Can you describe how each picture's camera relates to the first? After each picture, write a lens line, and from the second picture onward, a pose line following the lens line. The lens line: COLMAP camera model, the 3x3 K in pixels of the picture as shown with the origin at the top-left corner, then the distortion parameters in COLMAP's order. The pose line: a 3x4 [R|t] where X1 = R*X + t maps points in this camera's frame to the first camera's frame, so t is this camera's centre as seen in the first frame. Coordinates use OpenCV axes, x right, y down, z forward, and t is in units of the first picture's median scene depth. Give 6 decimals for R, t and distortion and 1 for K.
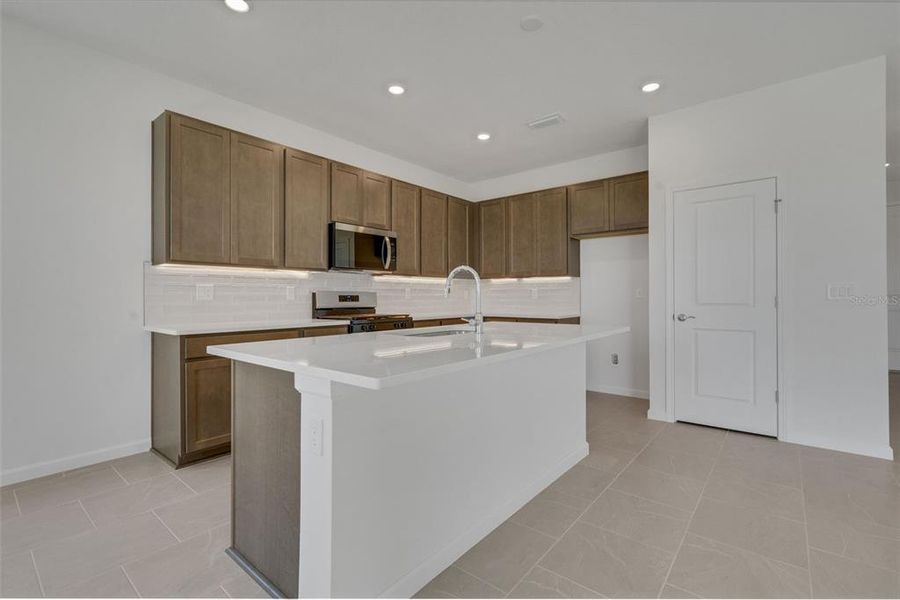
lens RADIAL K [[402.5, 0, 450.0], [0, 402.5, 300.0], [0, 0, 1]] dist [-0.003105, -0.000102]
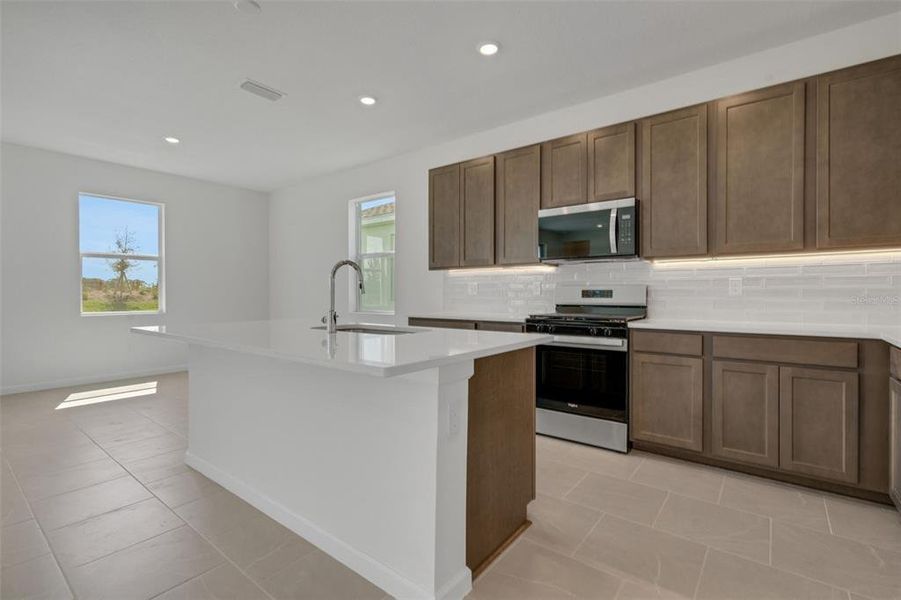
lens RADIAL K [[414.3, 0, 450.5], [0, 414.3, 300.0], [0, 0, 1]] dist [0.000231, 0.000338]
pose [[0.029402, 0.016689, -0.999428, 0.579285], [-0.005210, 0.999850, 0.016543, -0.003681], [0.999554, 0.004720, 0.029484, 0.684722]]
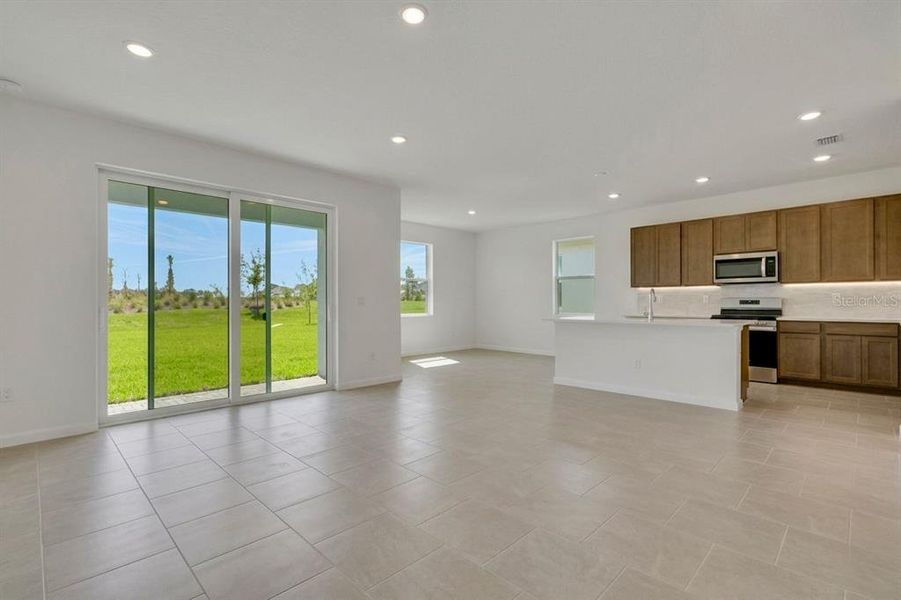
lens RADIAL K [[413.2, 0, 445.5], [0, 413.2, 304.5], [0, 0, 1]] dist [-0.023598, -0.000075]
pose [[-0.089217, 0.002536, -0.996009, 1.311499], [-0.005823, 0.999978, 0.003068, 0.005797], [0.995995, 0.006074, -0.089200, 0.044840]]
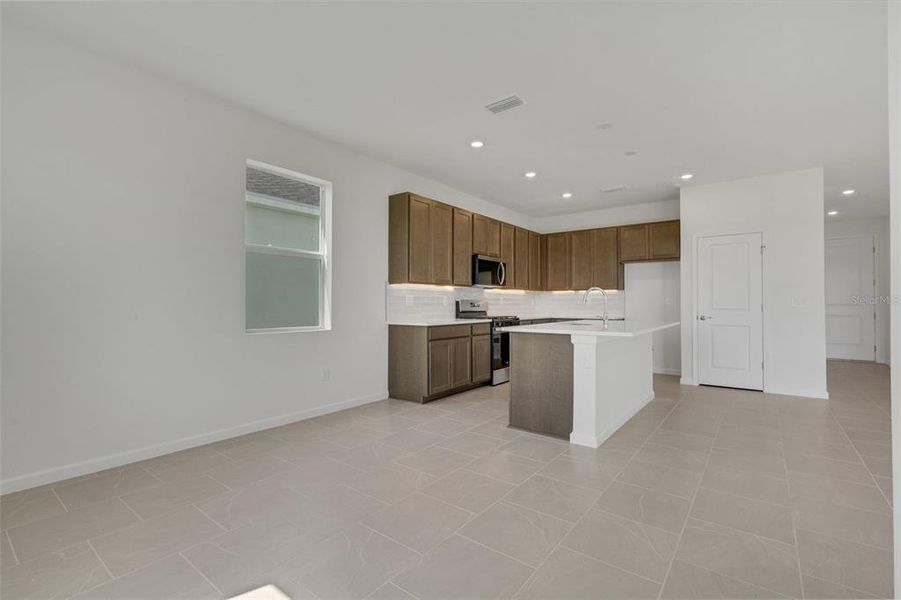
lens RADIAL K [[414.3, 0, 450.5], [0, 414.3, 300.0], [0, 0, 1]] dist [0.000231, 0.000338]
pose [[0.999052, 0.003223, 0.043403, -0.404876], [-0.002459, 0.999841, -0.017649, 0.005033], [-0.043453, 0.017525, 0.998902, -0.485763]]
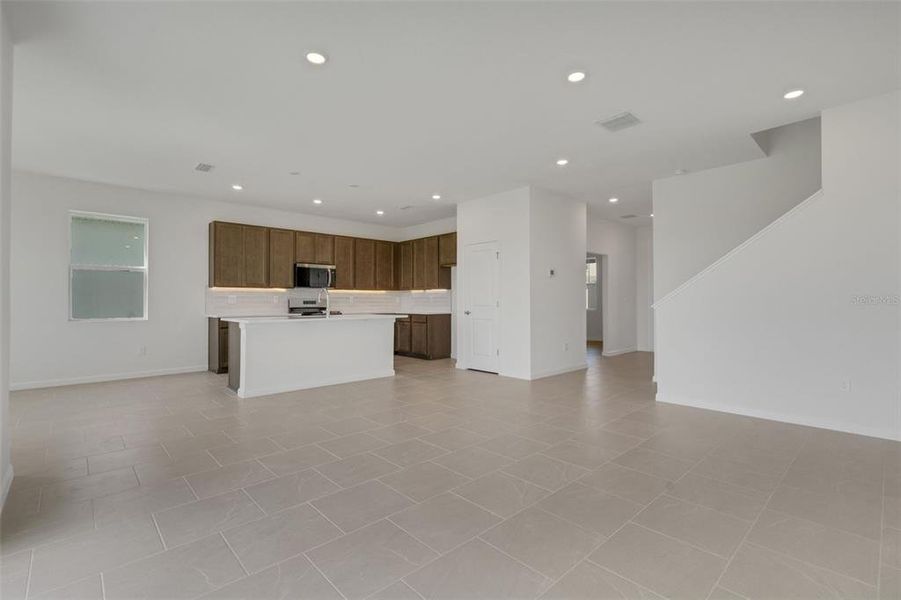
lens RADIAL K [[414.3, 0, 450.5], [0, 414.3, 300.0], [0, 0, 1]] dist [0.000231, 0.000338]
pose [[0.990772, -0.000558, -0.135537, 0.642801], [-0.000708, 0.999957, -0.009291, 0.001831], [0.135537, 0.009301, 0.990729, -0.783235]]
